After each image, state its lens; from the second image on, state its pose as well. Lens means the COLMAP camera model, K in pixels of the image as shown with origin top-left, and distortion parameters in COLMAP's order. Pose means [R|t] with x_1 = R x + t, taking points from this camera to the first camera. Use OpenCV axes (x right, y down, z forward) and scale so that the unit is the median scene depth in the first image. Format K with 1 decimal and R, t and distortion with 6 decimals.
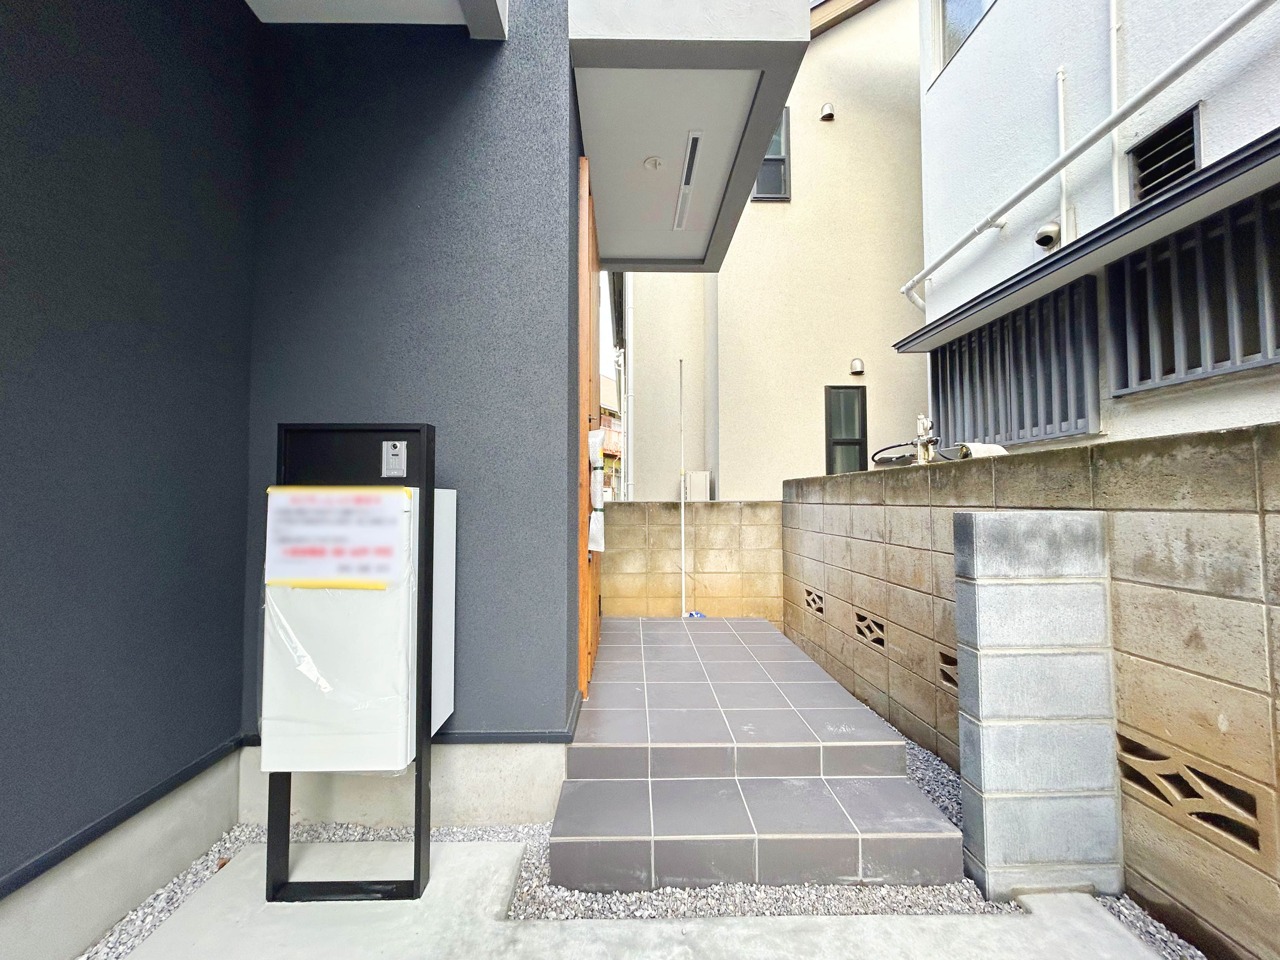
lens RADIAL K [[515.5, 0, 641.7], [0, 515.5, 477.0], [0, 0, 1]] dist [-0.002277, 0.002925]
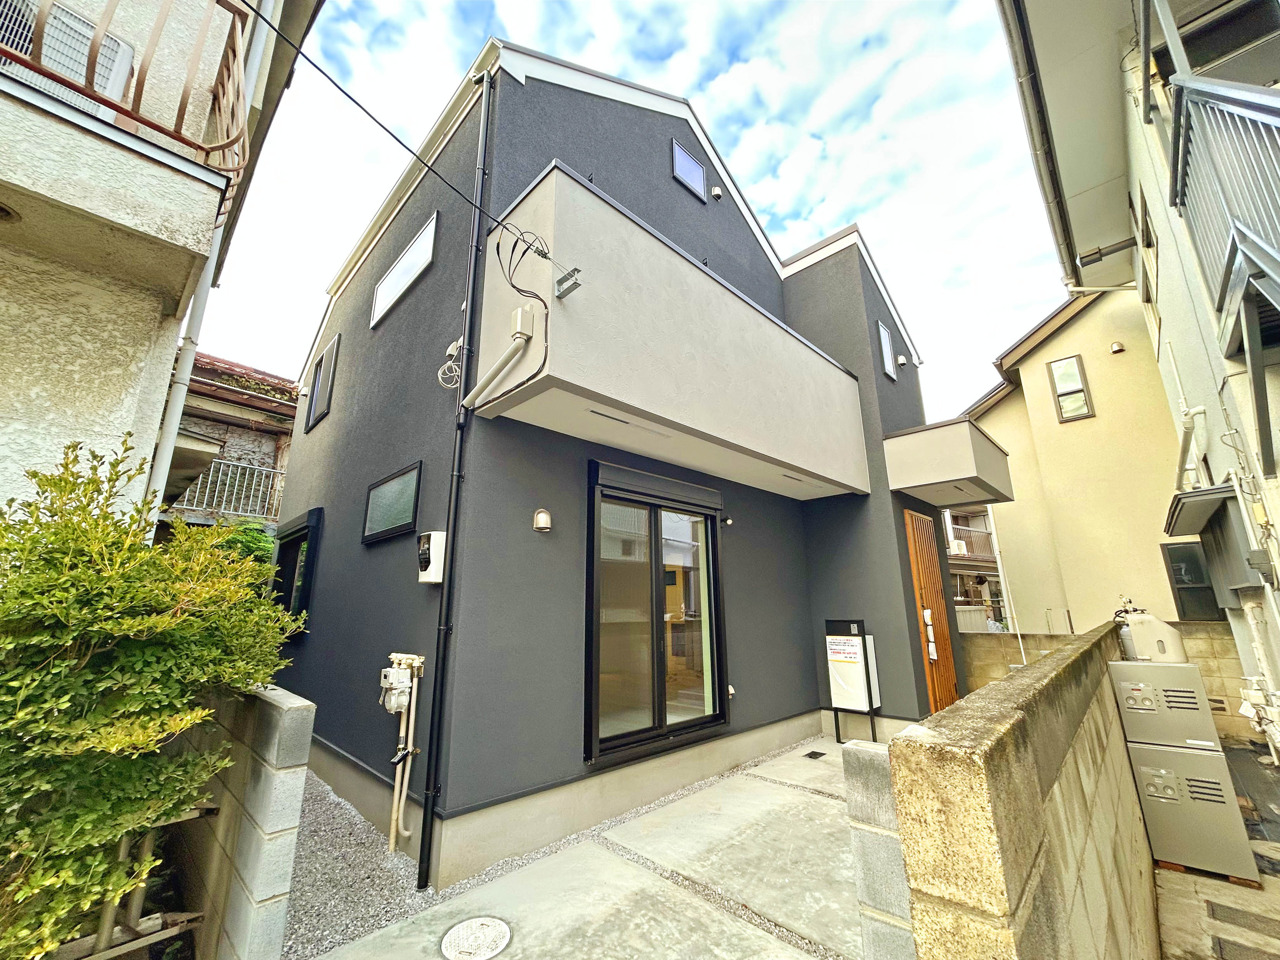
lens RADIAL K [[515.5, 0, 636.1], [0, 515.5, 477.9], [0, 0, 1]] dist [-0.002277, 0.002925]
pose [[0.689063, -0.174698, -0.703330, 1.347959], [0.035126, 0.977420, -0.208365, -0.402301], [0.723850, 0.118872, 0.679640, -3.031512]]
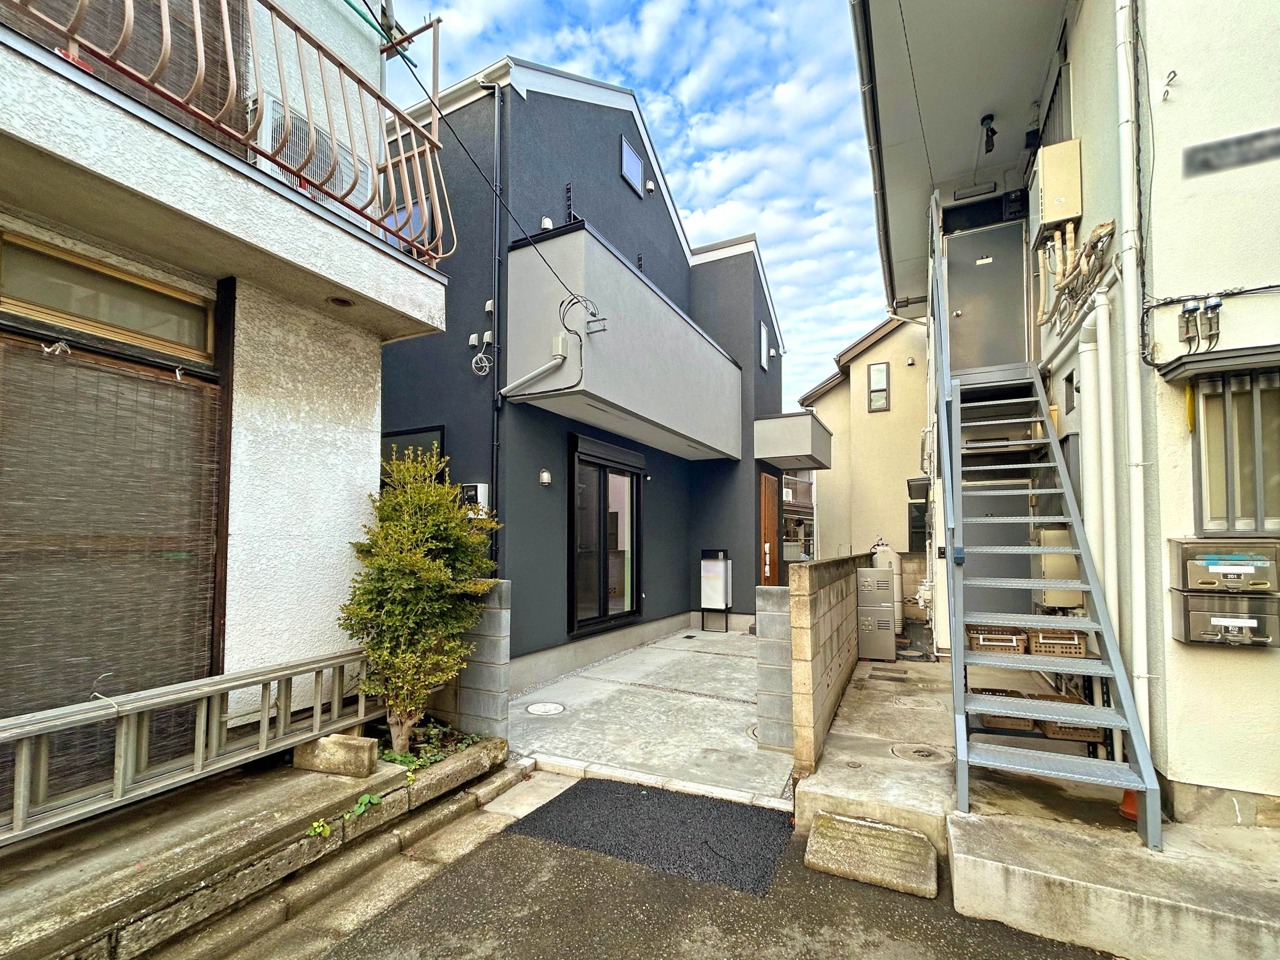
lens RADIAL K [[561.0, 0, 641.5], [0, 561.0, 523.4], [0, 0, 1]] dist [0.009837, 0.000796]
pose [[0.877652, -0.006553, -0.479253, 1.692375], [0.011605, 0.999904, 0.007581, -0.441816], [0.479157, -0.012215, 0.877644, -4.779462]]
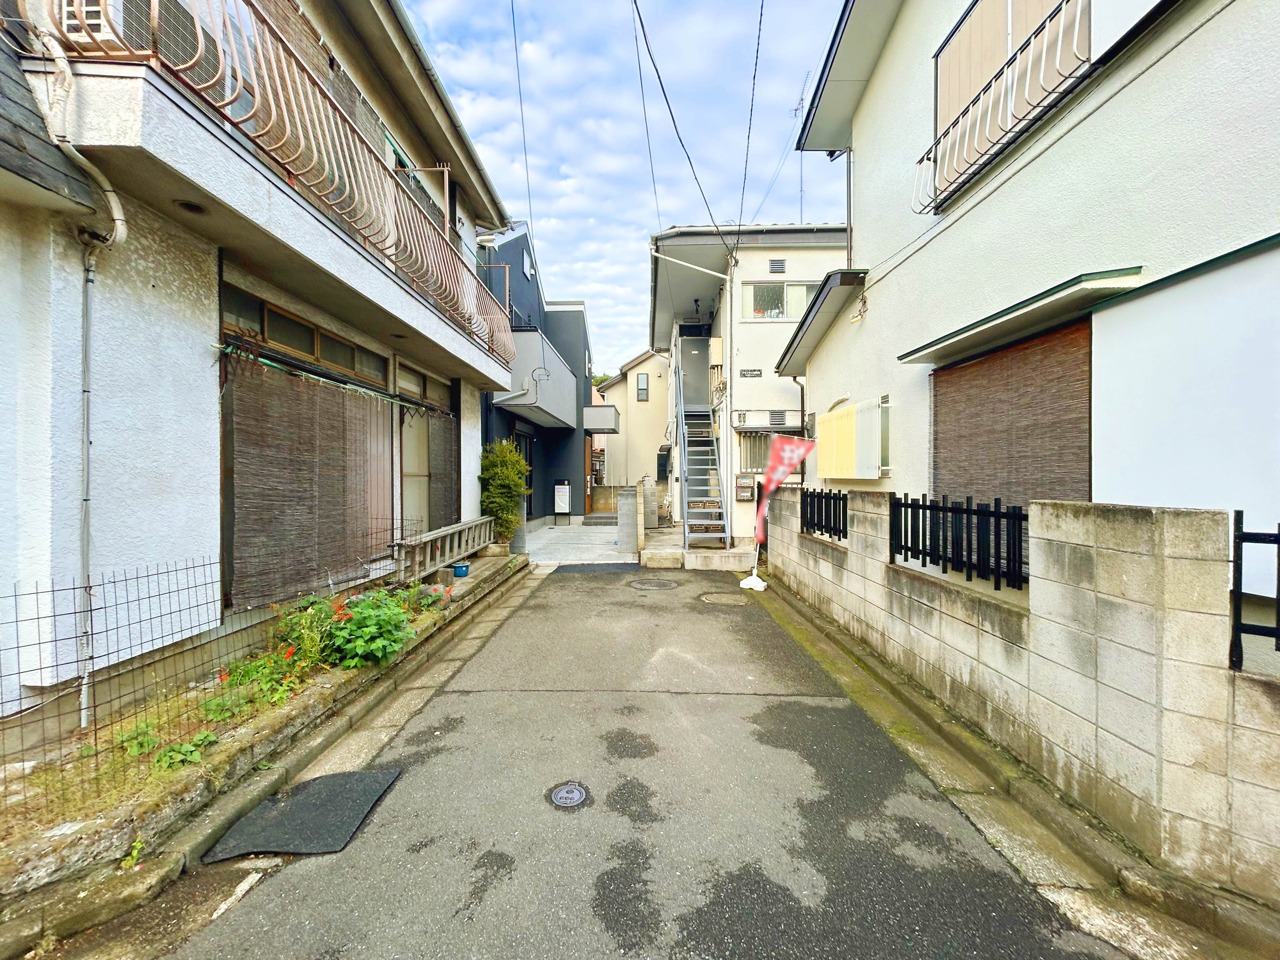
lens RADIAL K [[515.5, 0, 639.8], [0, 515.5, 479.9], [0, 0, 1]] dist [-0.002277, 0.002925]
pose [[0.998617, 0.007560, -0.052023, 1.466301], [-0.004945, 0.998726, 0.050219, -0.599898], [0.052337, -0.049892, 0.997382, -8.921599]]
